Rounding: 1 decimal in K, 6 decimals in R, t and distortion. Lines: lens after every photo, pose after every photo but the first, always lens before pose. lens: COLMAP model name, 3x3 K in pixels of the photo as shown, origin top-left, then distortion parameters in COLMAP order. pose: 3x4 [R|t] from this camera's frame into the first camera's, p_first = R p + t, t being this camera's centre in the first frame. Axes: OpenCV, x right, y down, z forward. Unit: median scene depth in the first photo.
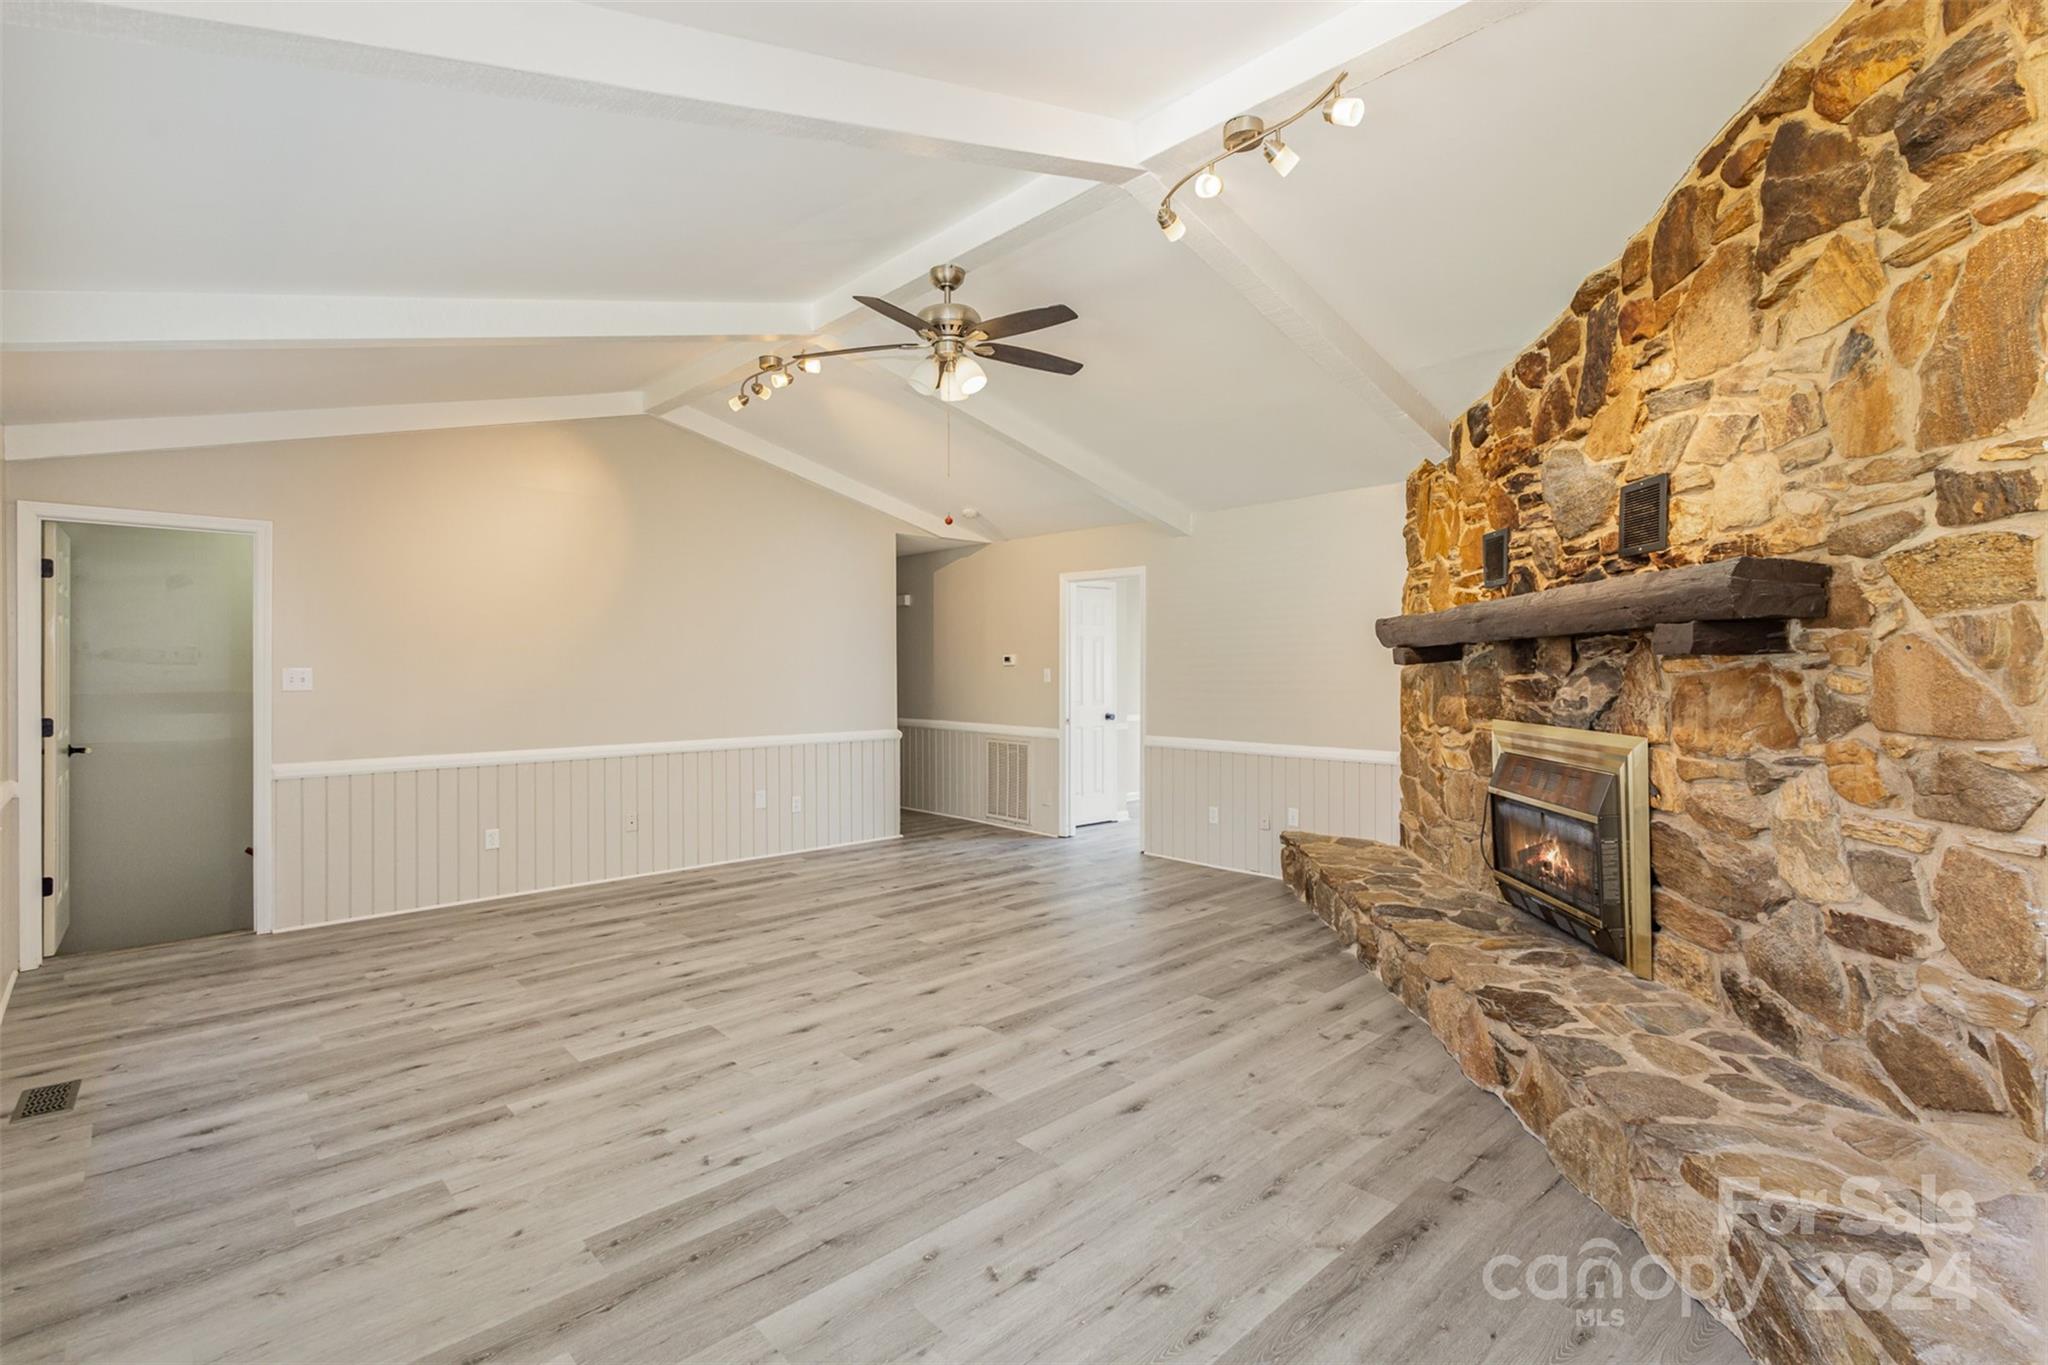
lens RADIAL K [[950.5, 0, 1033.1], [0, 950.5, 668.0], [0, 0, 1]] dist [0.008920, -0.000969]
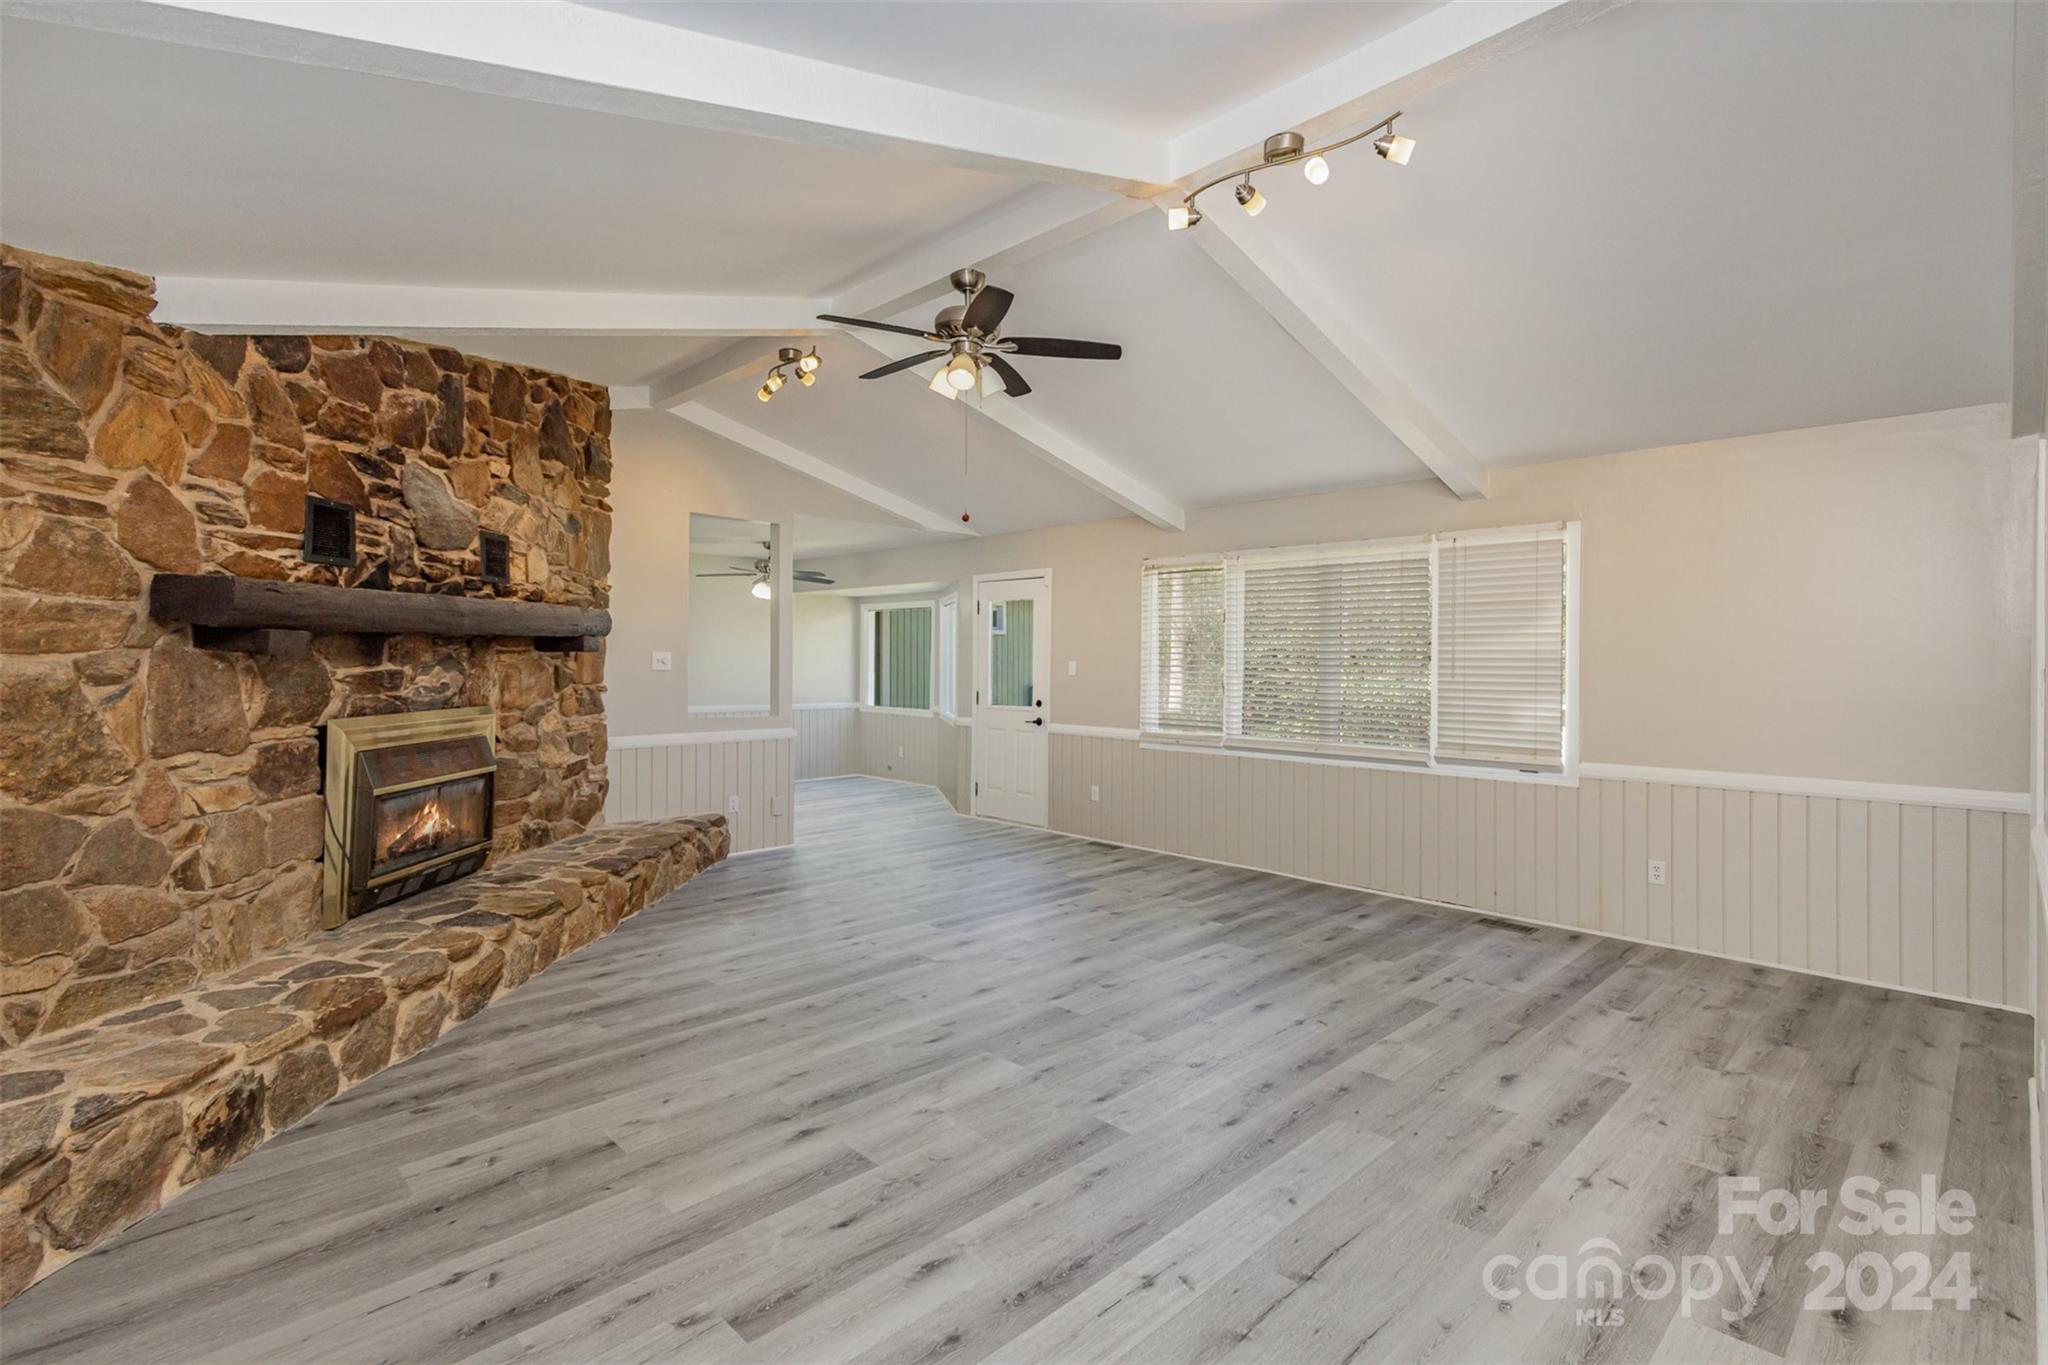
lens RADIAL K [[962.2, 0, 1027.0], [0, 962.2, 654.9], [0, 0, 1]] dist [0.011373, -0.000115]
pose [[-0.999871, -0.004157, -0.015486, -0.135499], [-0.004132, 0.999990, -0.001658, -0.005747], [0.015492, -0.001594, -0.999879, 1.997333]]
